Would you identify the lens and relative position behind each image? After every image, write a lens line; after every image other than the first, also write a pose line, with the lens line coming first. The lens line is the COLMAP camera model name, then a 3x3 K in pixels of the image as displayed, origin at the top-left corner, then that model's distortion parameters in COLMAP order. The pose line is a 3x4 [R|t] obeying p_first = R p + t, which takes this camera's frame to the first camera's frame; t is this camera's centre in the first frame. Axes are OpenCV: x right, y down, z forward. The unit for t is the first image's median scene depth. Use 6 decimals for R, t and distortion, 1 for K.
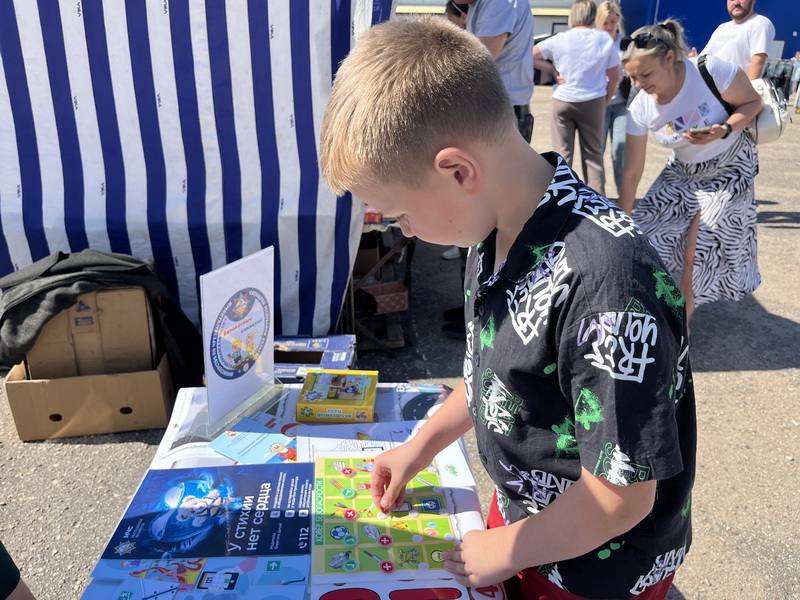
lens RADIAL K [[592.3, 0, 399.0], [0, 592.3, 294.0], [0, 0, 1]] dist [0.053121, -0.074684]
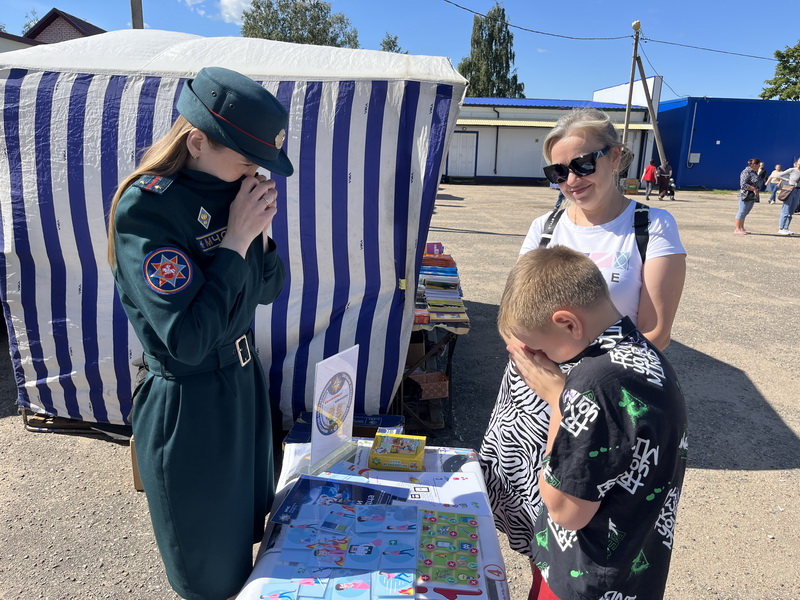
lens RADIAL K [[592.3, 0, 399.0], [0, 592.3, 294.0], [0, 0, 1]] dist [0.053121, -0.074684]
pose [[0.997007, 0.028737, -0.071768, -0.006816], [-0.039288, 0.987869, -0.150235, 0.010102], [0.066580, 0.152605, 0.986042, -0.370222]]
